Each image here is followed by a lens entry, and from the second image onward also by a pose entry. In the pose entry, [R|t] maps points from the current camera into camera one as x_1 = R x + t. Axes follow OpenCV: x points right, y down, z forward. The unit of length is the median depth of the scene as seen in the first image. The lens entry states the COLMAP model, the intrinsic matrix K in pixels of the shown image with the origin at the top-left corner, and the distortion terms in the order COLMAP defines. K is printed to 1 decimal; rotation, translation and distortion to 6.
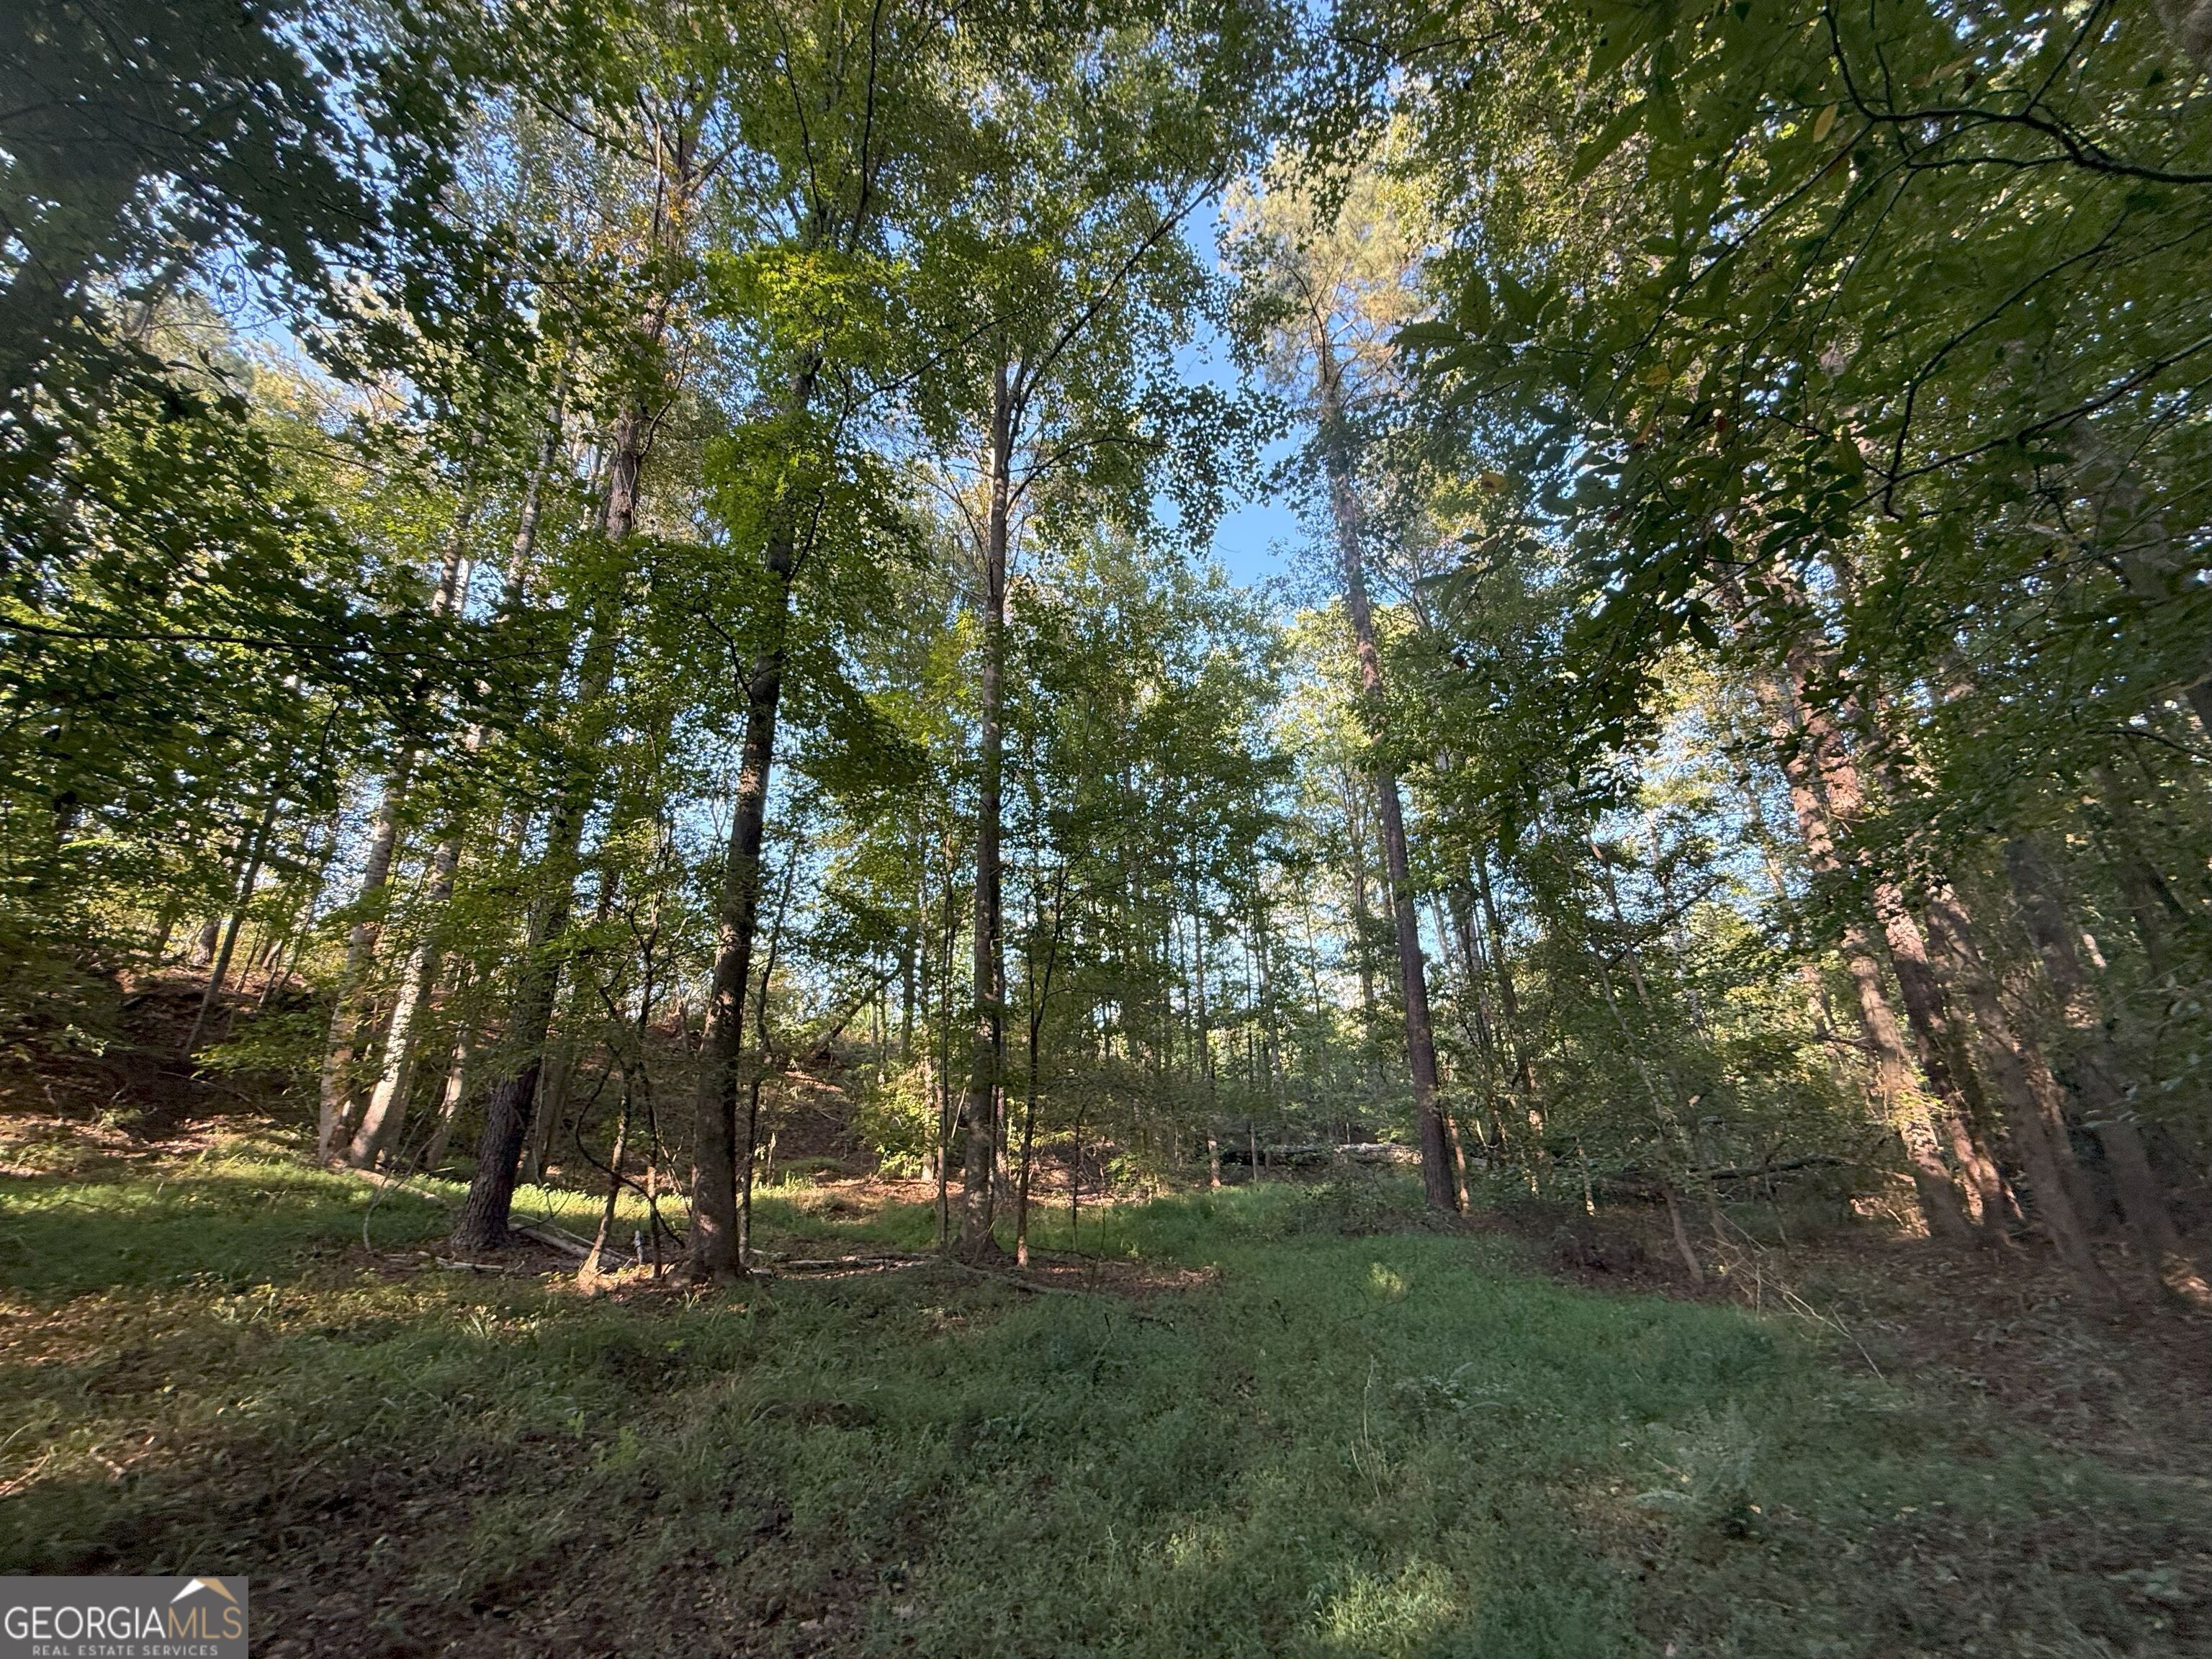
lens RADIAL K [[883.4, 0, 1106.0], [0, 883.4, 829.5], [0, 0, 1]] dist [0.001250, 0.000249]
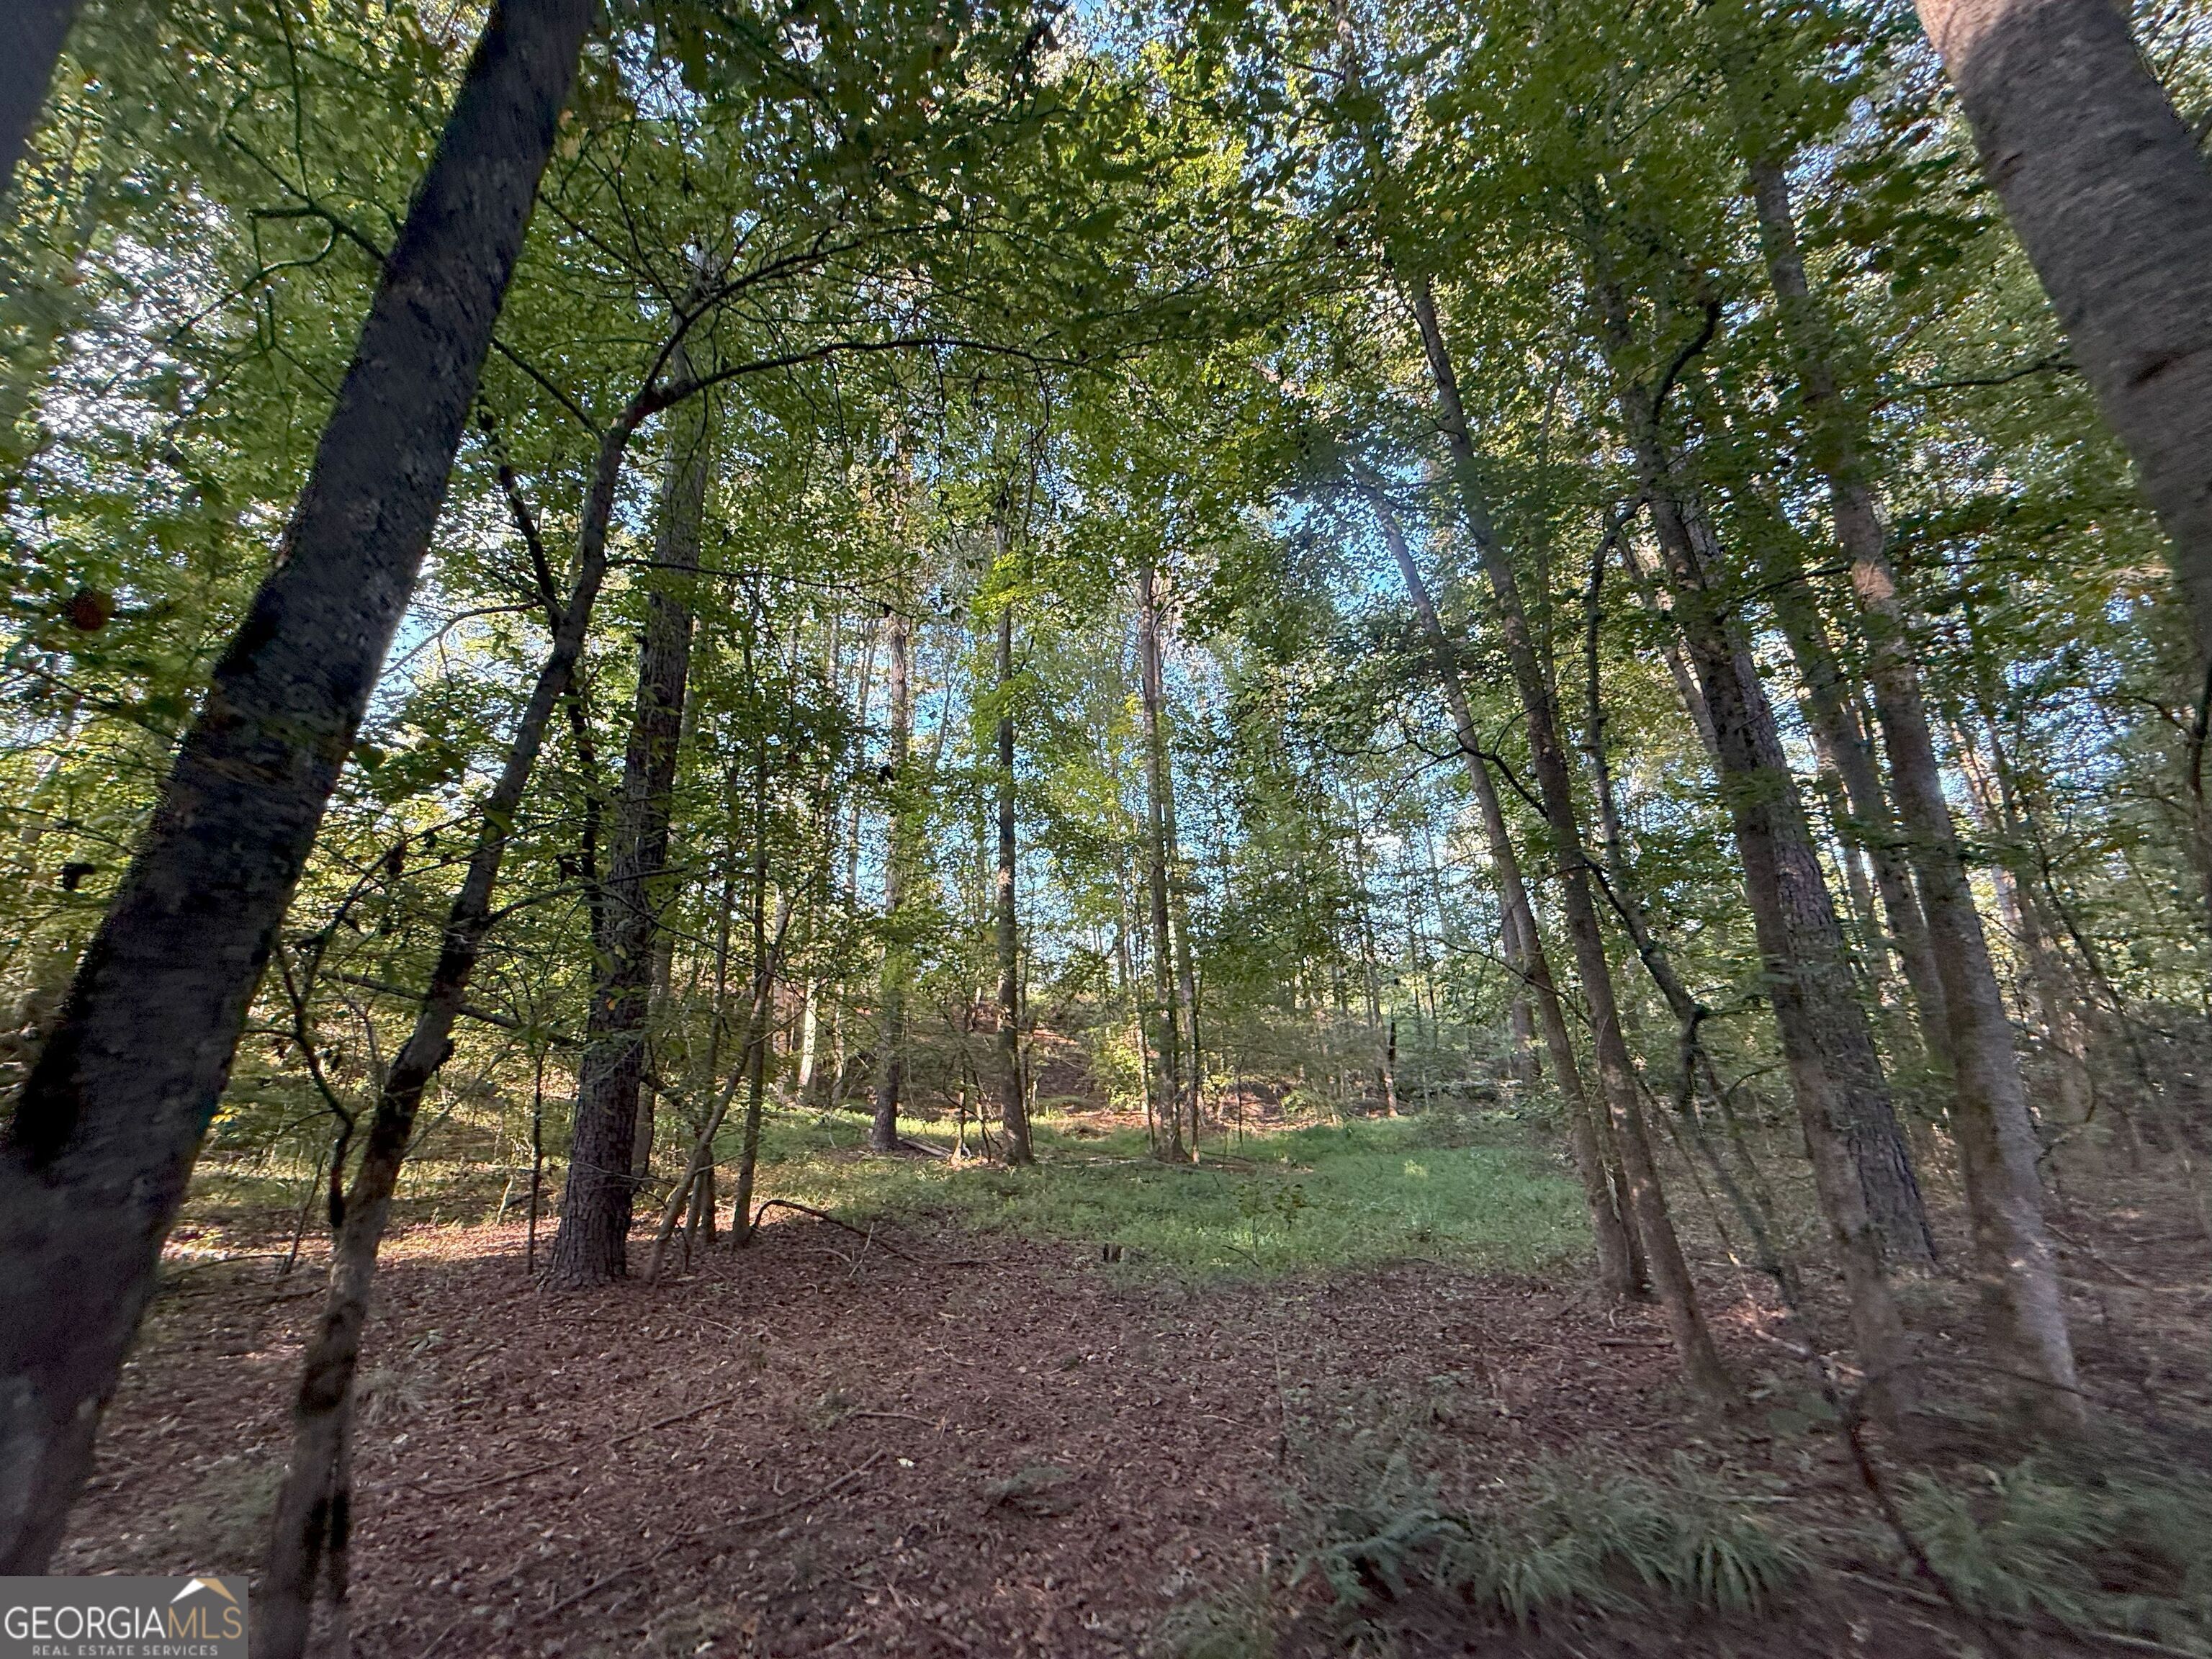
lens RADIAL K [[883.4, 0, 1106.0], [0, 883.4, 829.5], [0, 0, 1]] dist [0.001250, 0.000249]
pose [[0.968194, -0.080624, -0.236855, 0.100751], [0.096249, 0.993828, 0.055147, -0.120545], [0.230947, -0.076190, 0.969979, -0.311770]]
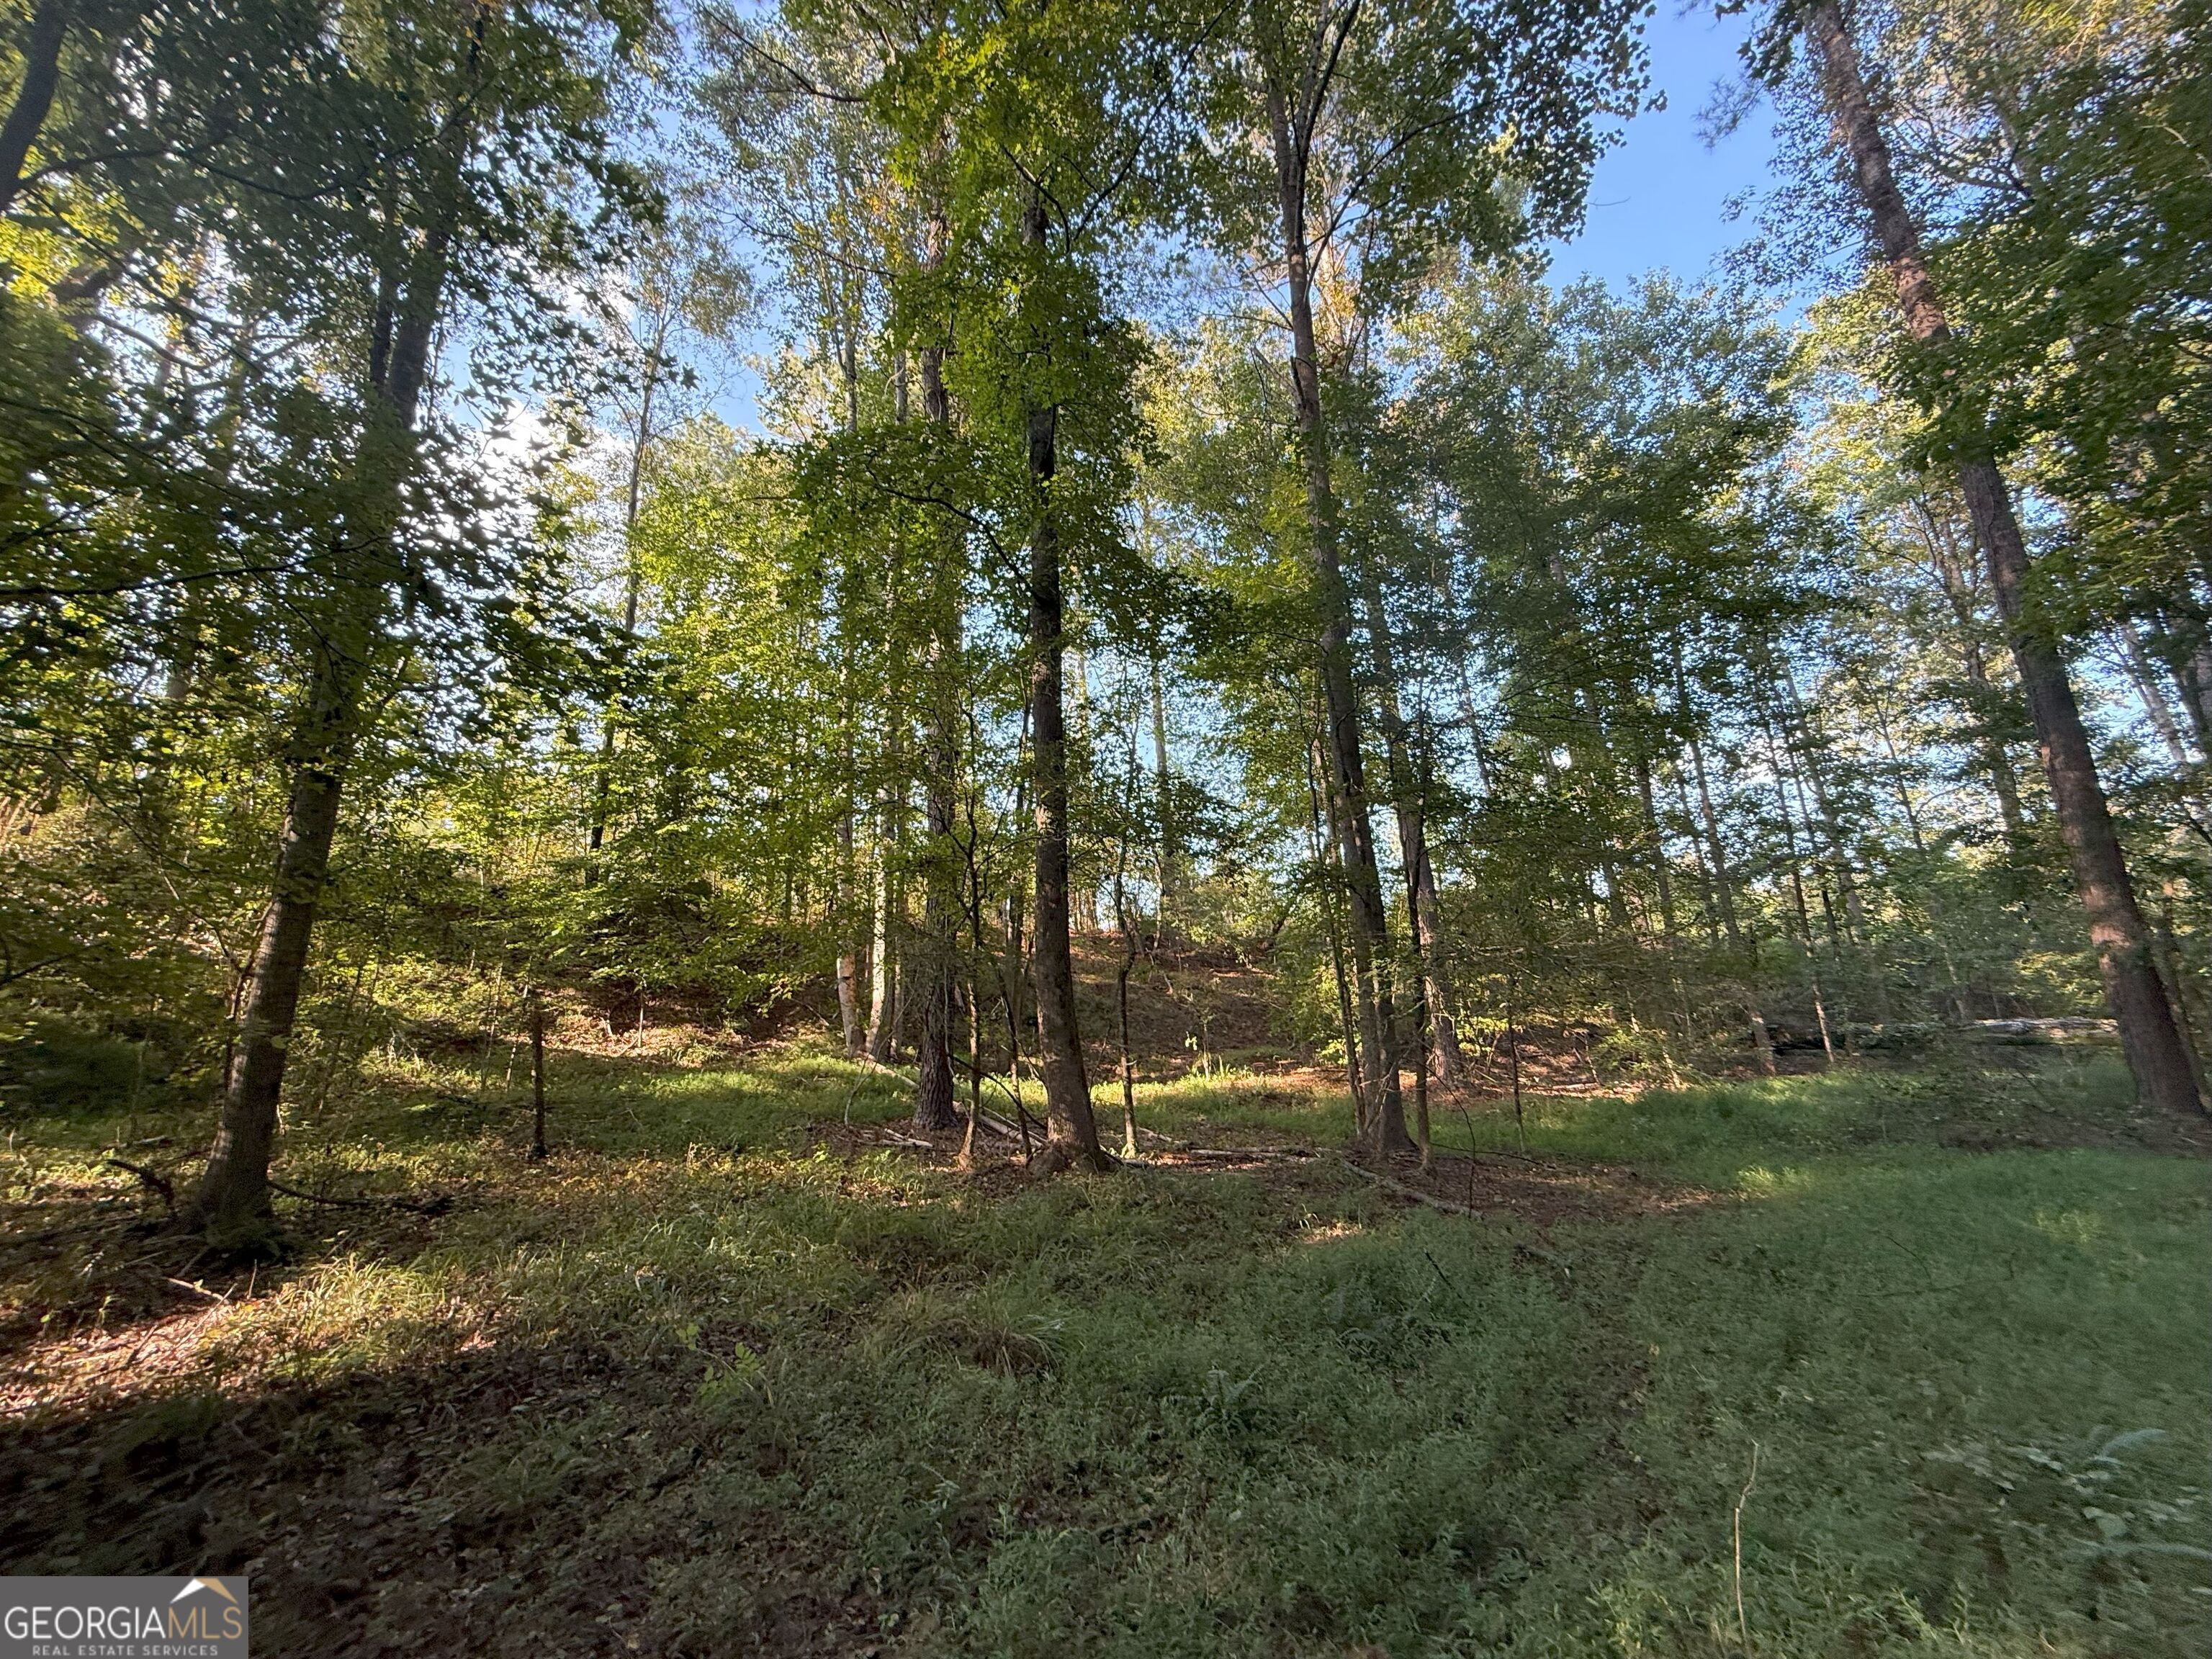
lens RADIAL K [[889.0, 0, 1102.6], [0, 889.0, 823.1], [0, 0, 1]] dist [0.001211, 0.000027]
pose [[0.857457, -0.141195, -0.494804, 0.053323], [0.193039, 0.979650, 0.054974, 0.036094], [0.476973, -0.142655, 0.867264, 0.090447]]
